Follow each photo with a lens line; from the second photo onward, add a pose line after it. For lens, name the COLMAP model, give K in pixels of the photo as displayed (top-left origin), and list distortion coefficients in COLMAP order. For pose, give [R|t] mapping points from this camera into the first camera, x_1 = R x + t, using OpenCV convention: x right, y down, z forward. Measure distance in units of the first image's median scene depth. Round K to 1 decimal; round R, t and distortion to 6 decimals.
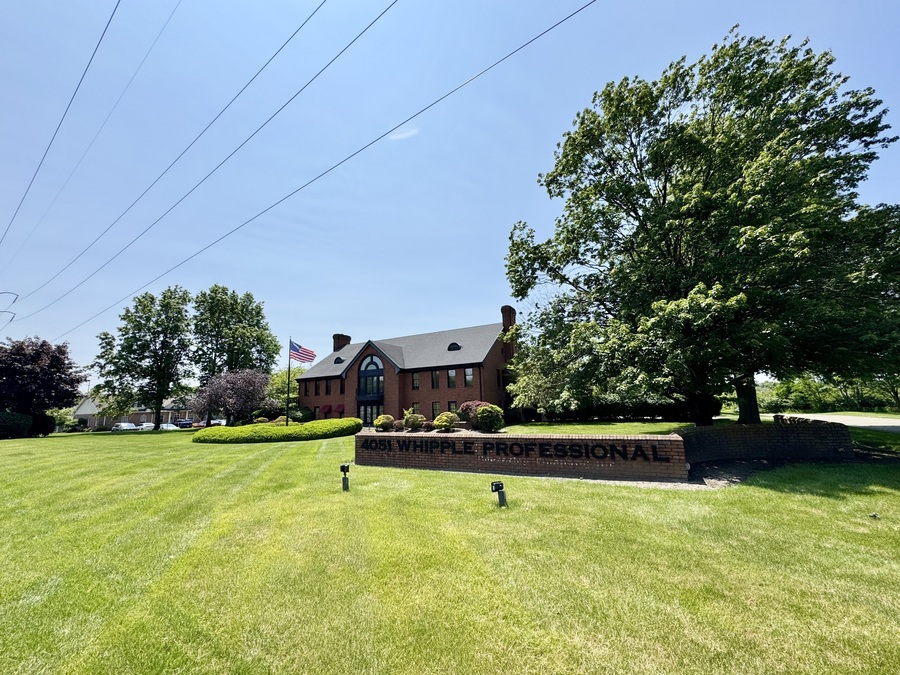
lens RADIAL K [[355.9, 0, 450.2], [0, 355.9, 328.7], [0, 0, 1]] dist [0.002754, -0.000255]
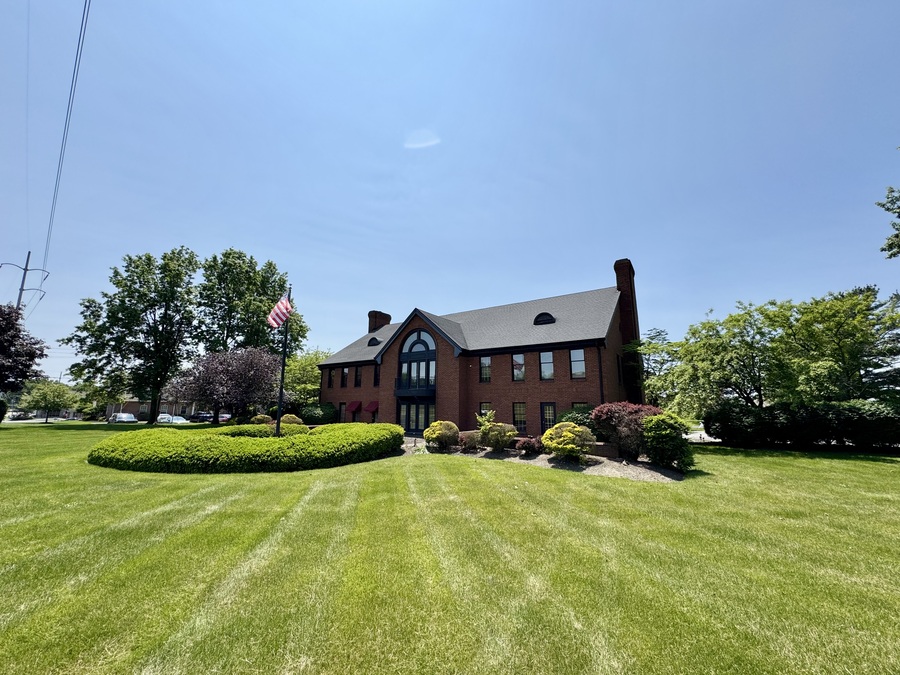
lens RADIAL K [[355.9, 0, 448.6], [0, 355.9, 329.1], [0, 0, 1]] dist [0.002754, -0.000255]
pose [[0.993269, 0.017619, -0.114478, -0.077261], [-0.018121, 0.999830, -0.003352, 0.066507], [0.114400, 0.005404, 0.993420, 0.298279]]
